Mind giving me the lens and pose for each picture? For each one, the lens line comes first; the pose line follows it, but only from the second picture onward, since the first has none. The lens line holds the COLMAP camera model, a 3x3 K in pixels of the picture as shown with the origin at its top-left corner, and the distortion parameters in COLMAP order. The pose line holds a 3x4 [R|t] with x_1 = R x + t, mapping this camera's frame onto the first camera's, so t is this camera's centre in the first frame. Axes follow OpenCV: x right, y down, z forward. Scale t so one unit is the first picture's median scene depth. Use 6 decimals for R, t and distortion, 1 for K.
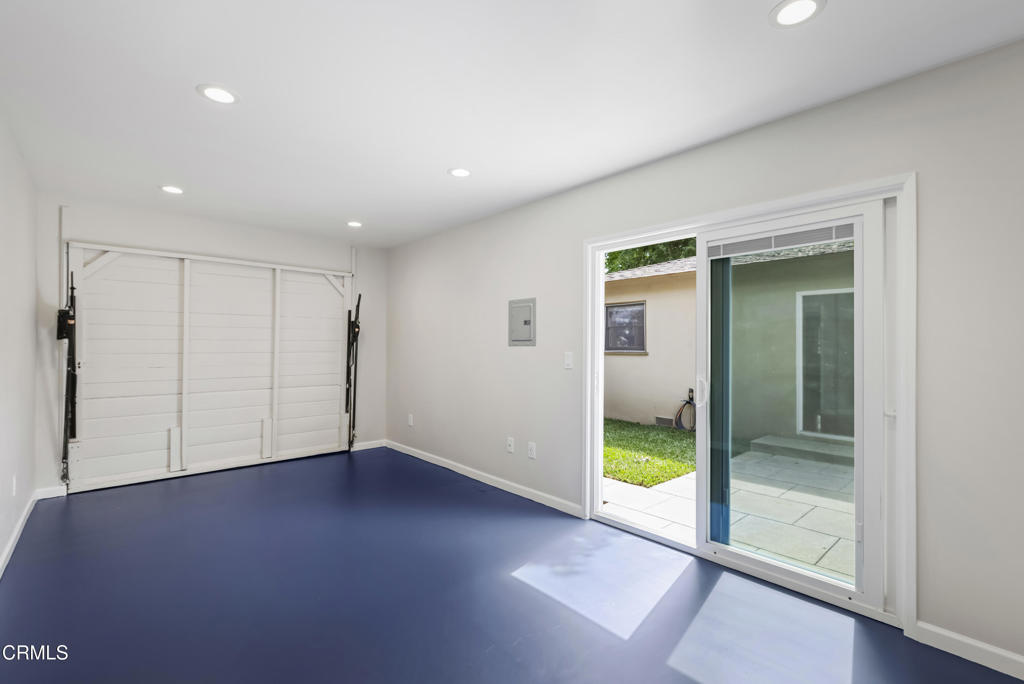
lens RADIAL K [[461.6, 0, 512.5], [0, 461.6, 339.5], [0, 0, 1]] dist [0.001411, 0.000167]
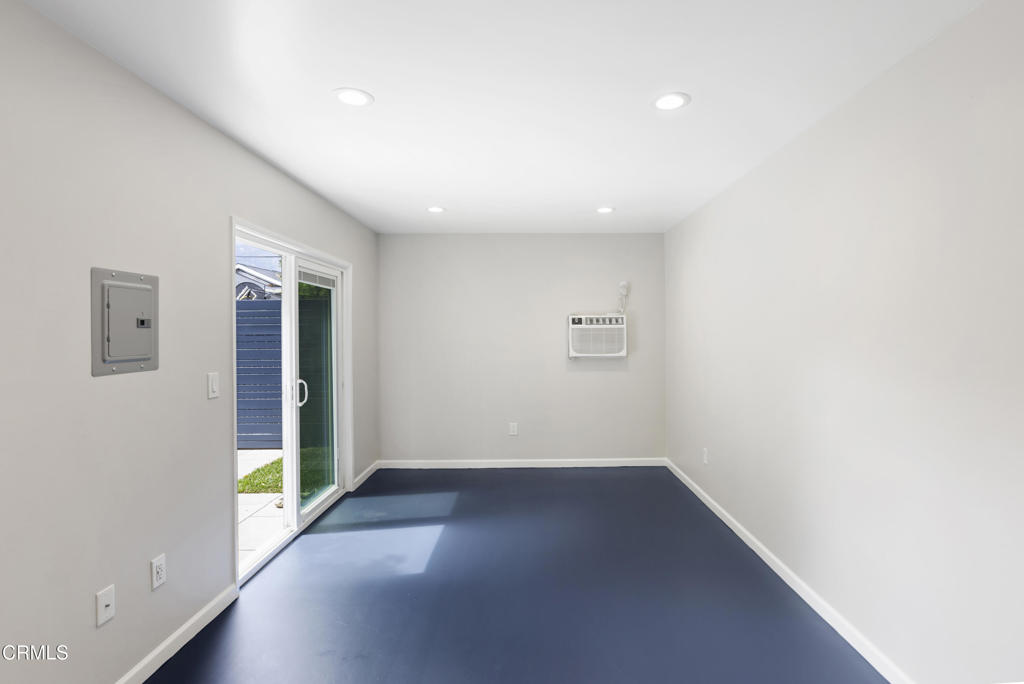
lens RADIAL K [[477.5, 0, 511.0], [0, 477.5, 337.2], [0, 0, 1]] dist [-0.000169, -0.000038]
pose [[-0.710247, -0.007400, 0.703914, -0.604528], [-0.008189, 0.999964, 0.002250, -0.026394], [-0.703905, -0.004166, -0.710282, 1.088954]]
